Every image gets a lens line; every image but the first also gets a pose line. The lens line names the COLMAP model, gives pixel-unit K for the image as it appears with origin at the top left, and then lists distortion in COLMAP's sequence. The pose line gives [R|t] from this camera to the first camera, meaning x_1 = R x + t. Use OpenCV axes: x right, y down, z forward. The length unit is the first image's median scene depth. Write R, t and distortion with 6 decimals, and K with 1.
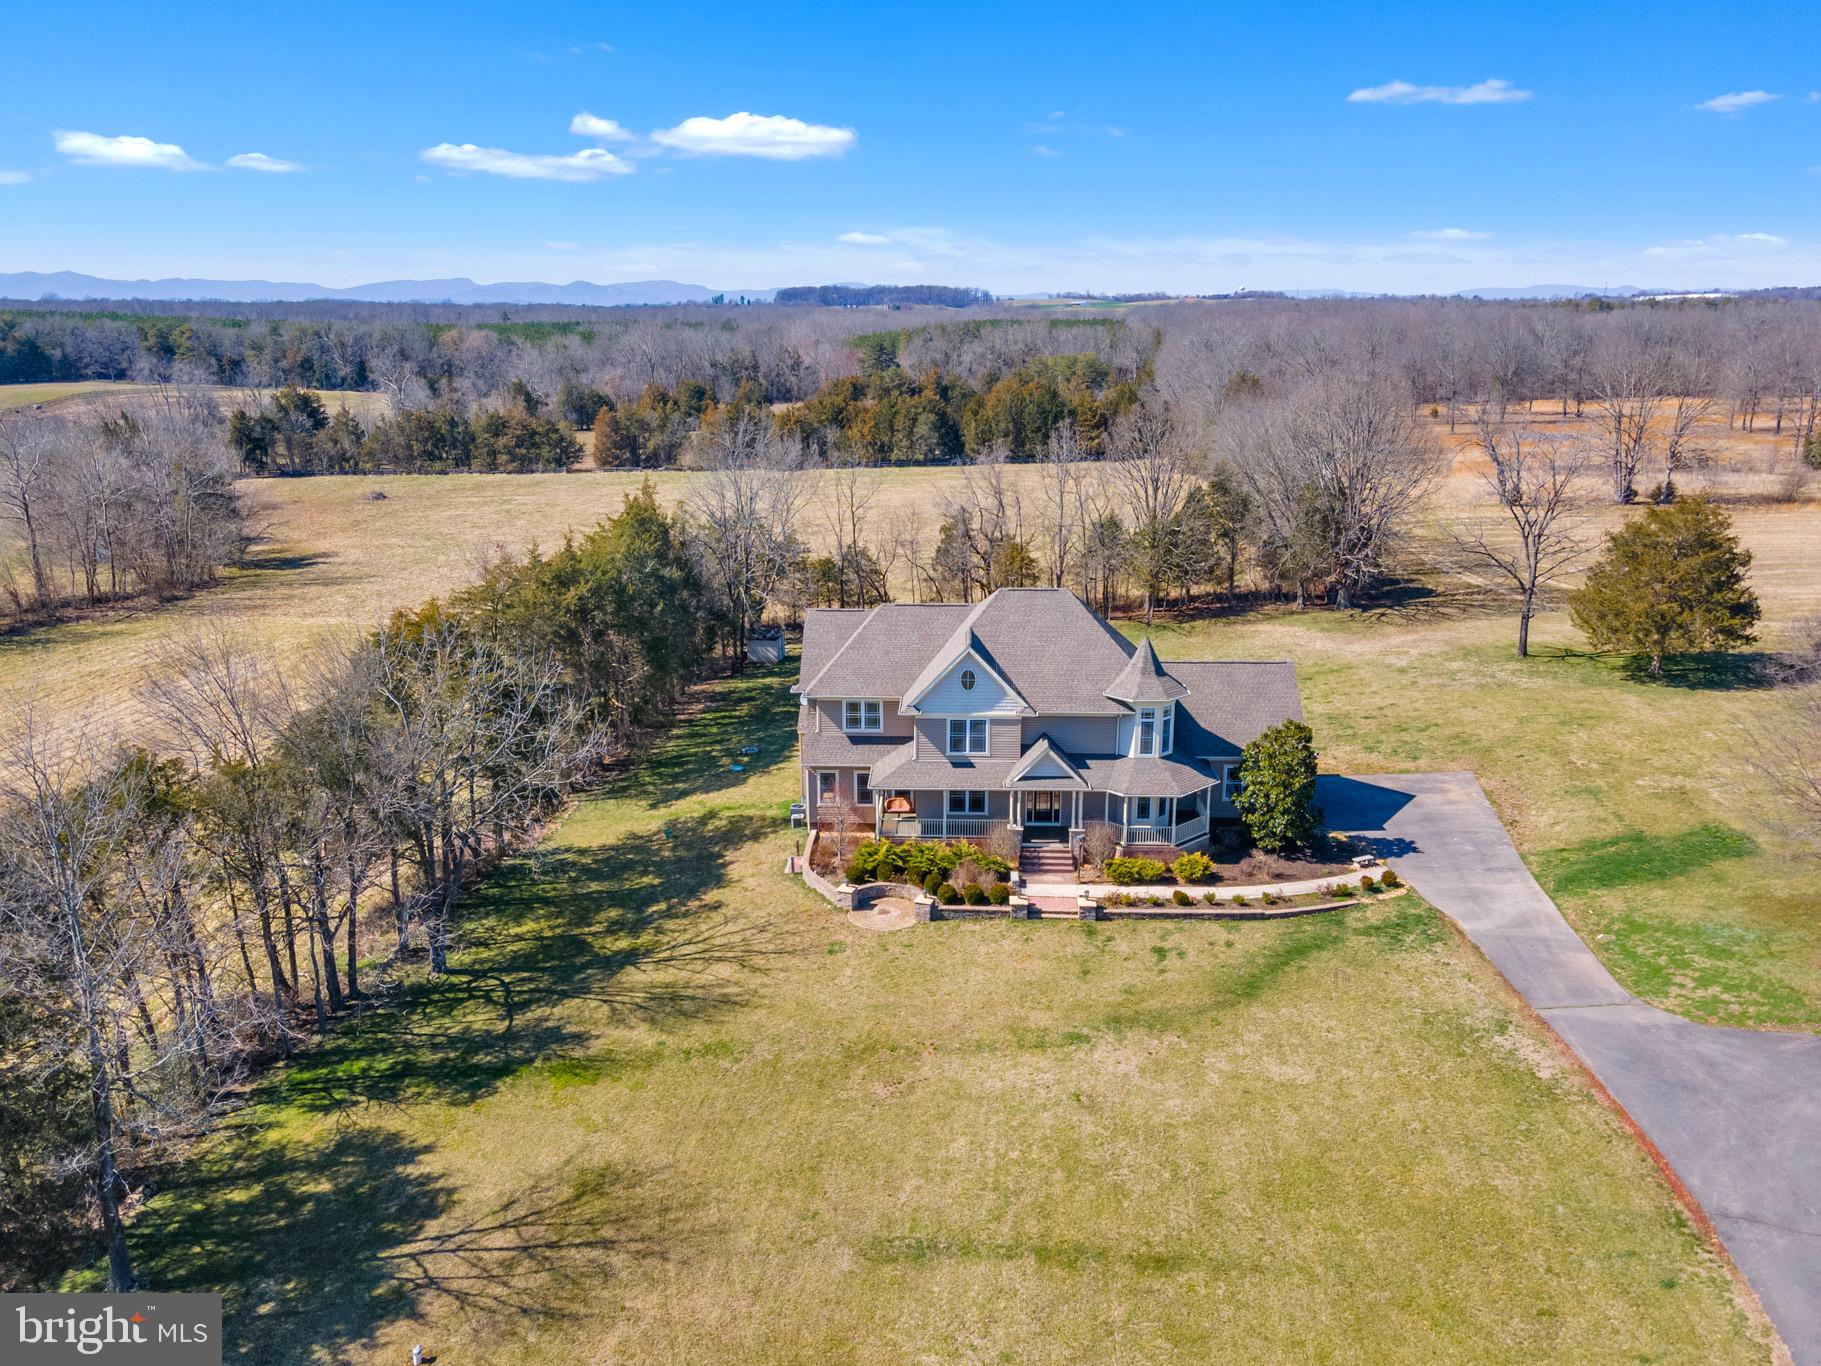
lens RADIAL K [[1388.5, 0, 910.5], [0, 1388.5, 683.0], [0, 0, 1]] dist [0.041993, 0.009155]
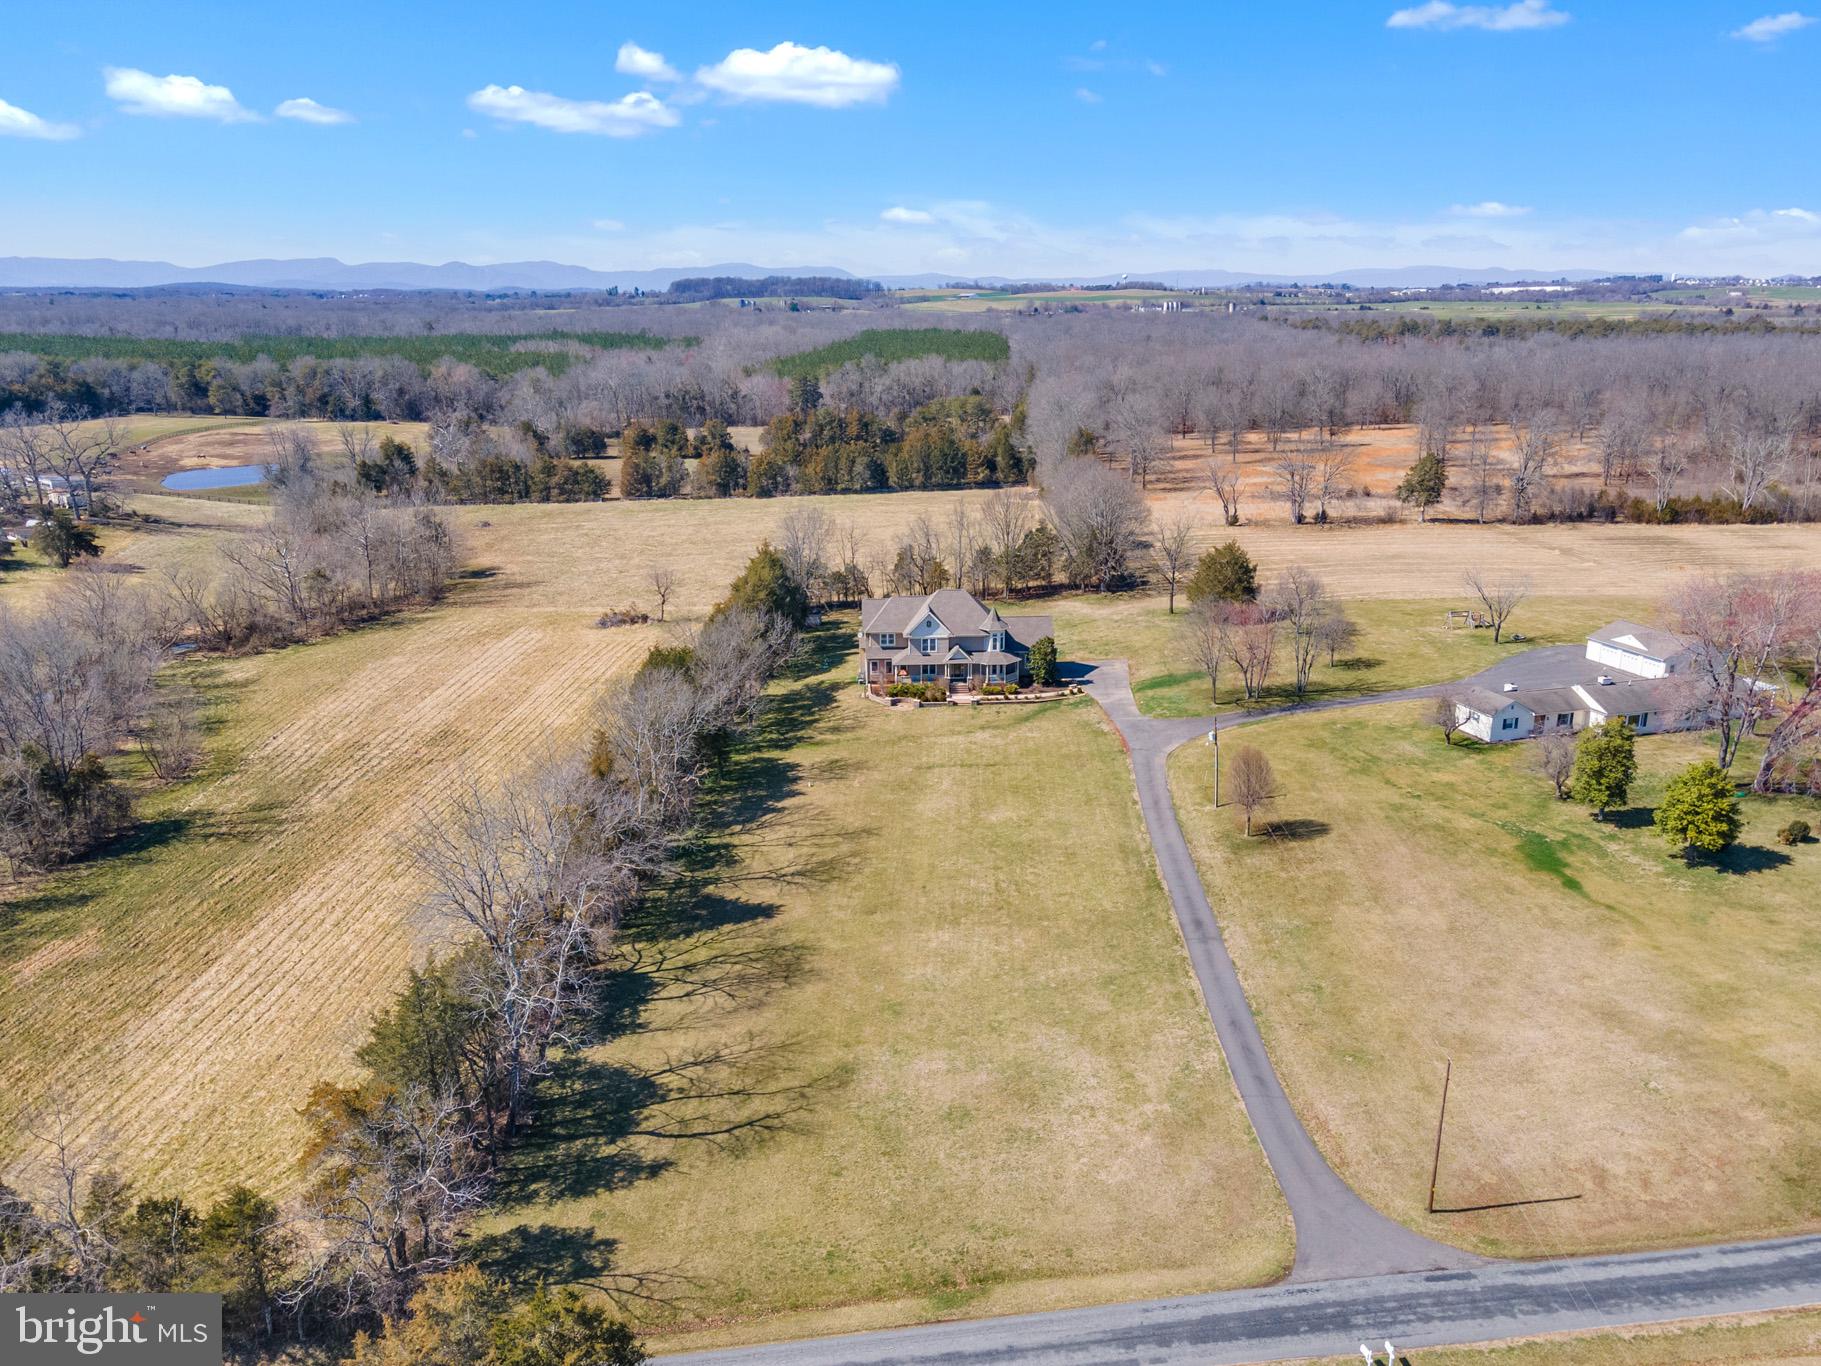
lens RADIAL K [[1425.3, 0, 910.5], [0, 1425.3, 683.0], [0, 0, 1]] dist [0.031557, 0.001569]
pose [[0.997001, -0.023676, 0.073682, -0.203069], [0.022925, 0.999676, 0.011033, 0.082557], [-0.073920, -0.009310, 0.997221, -1.784632]]
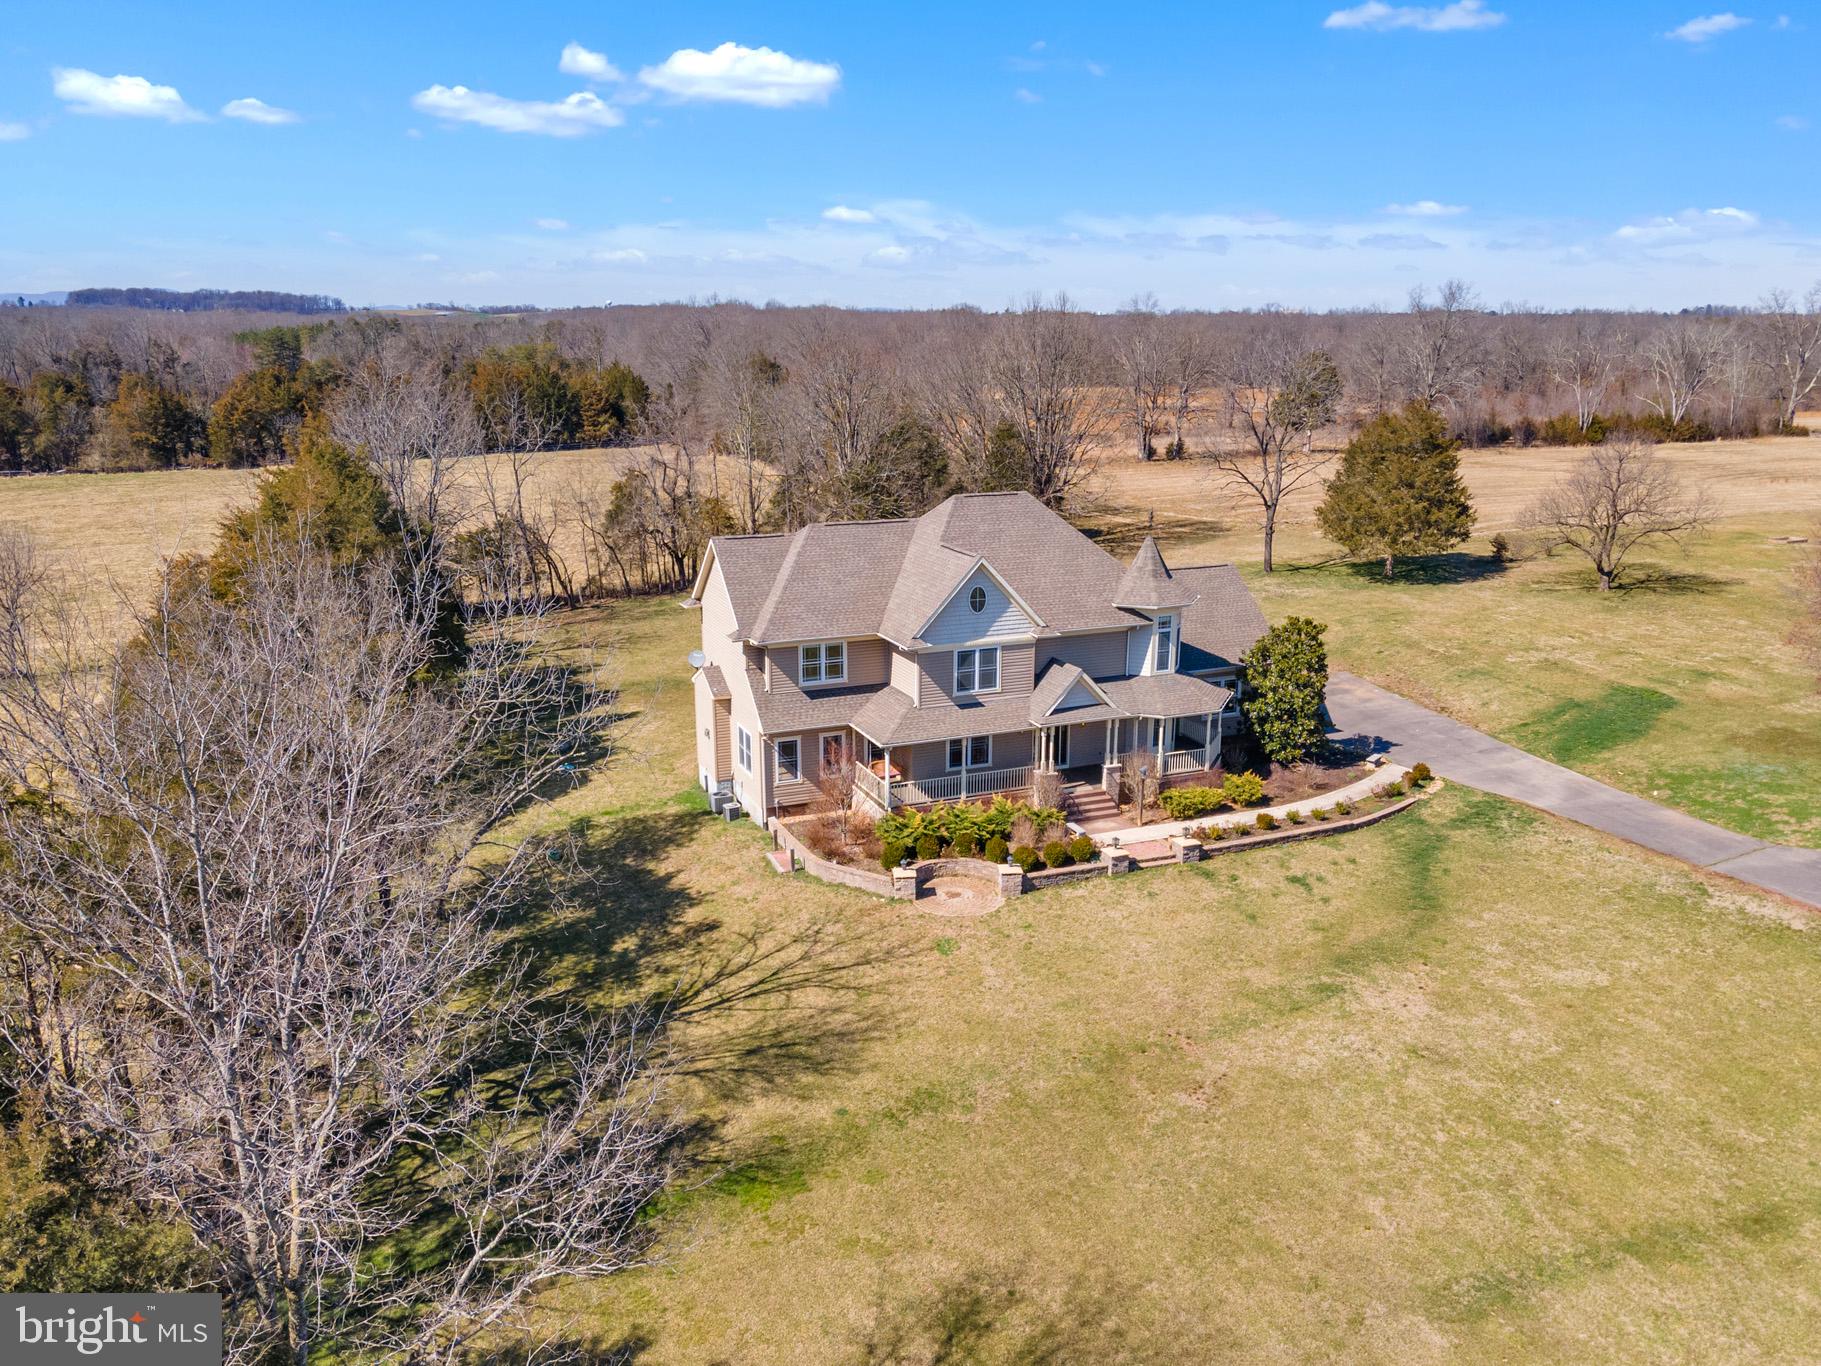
lens RADIAL K [[1378.3, 0, 910.5], [0, 1378.3, 683.0], [0, 0, 1]] dist [0.007296, 0.073909]
pose [[0.904220, -0.100017, 0.415189, -0.335909], [0.103885, 0.994500, 0.013324, 0.031573], [-0.414238, 0.031084, 0.909638, 0.285053]]
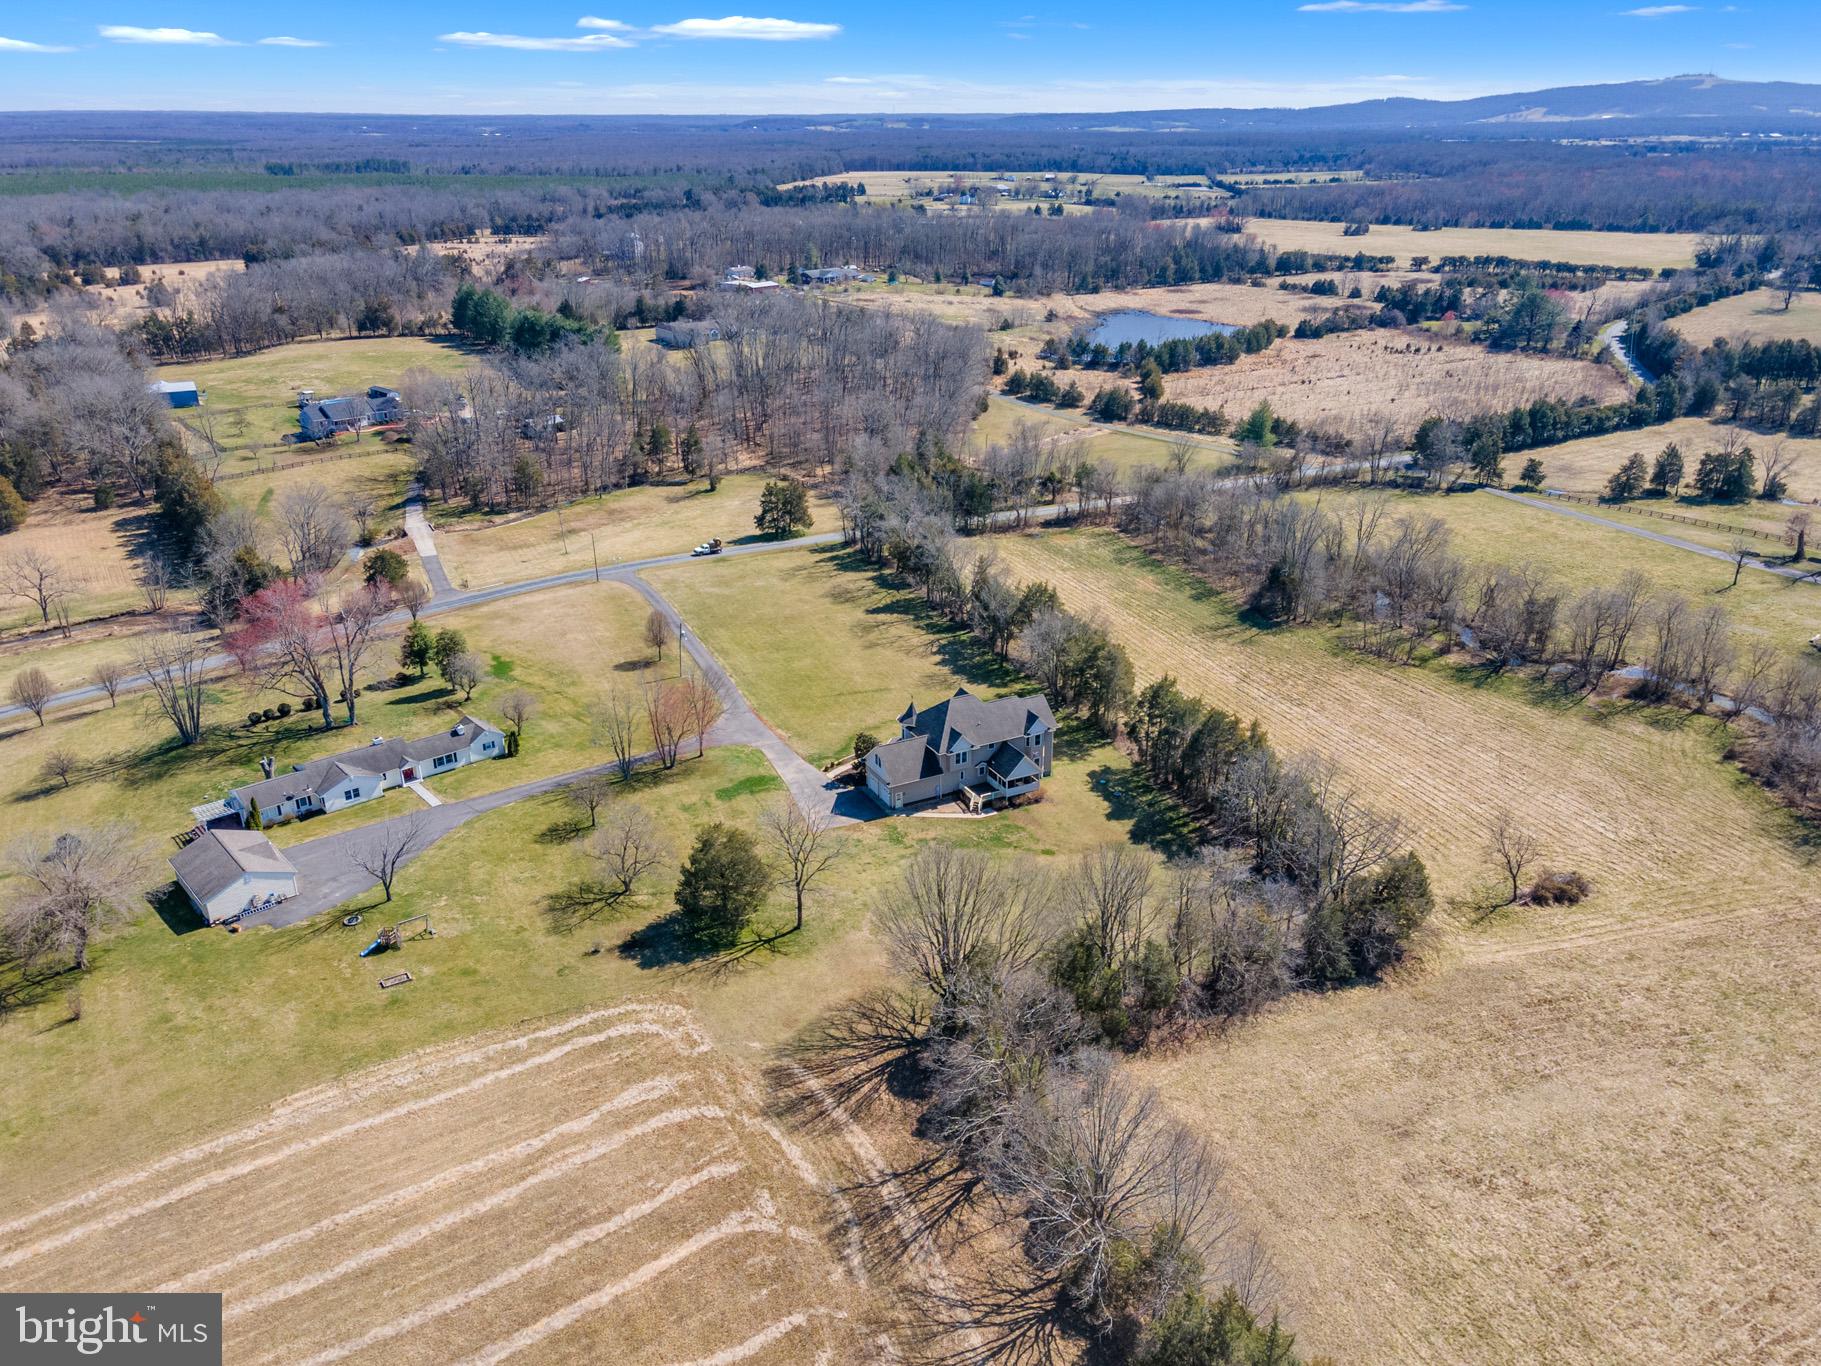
lens RADIAL K [[1388.5, 0, 910.5], [0, 1388.5, 683.0], [0, 0, 1]] dist [0.041993, 0.009155]
pose [[-0.874616, 0.193061, -0.444718, 1.428970], [-0.115495, 0.807913, 0.577873, -1.697545], [0.470859, 0.556779, -0.684316, 2.926476]]
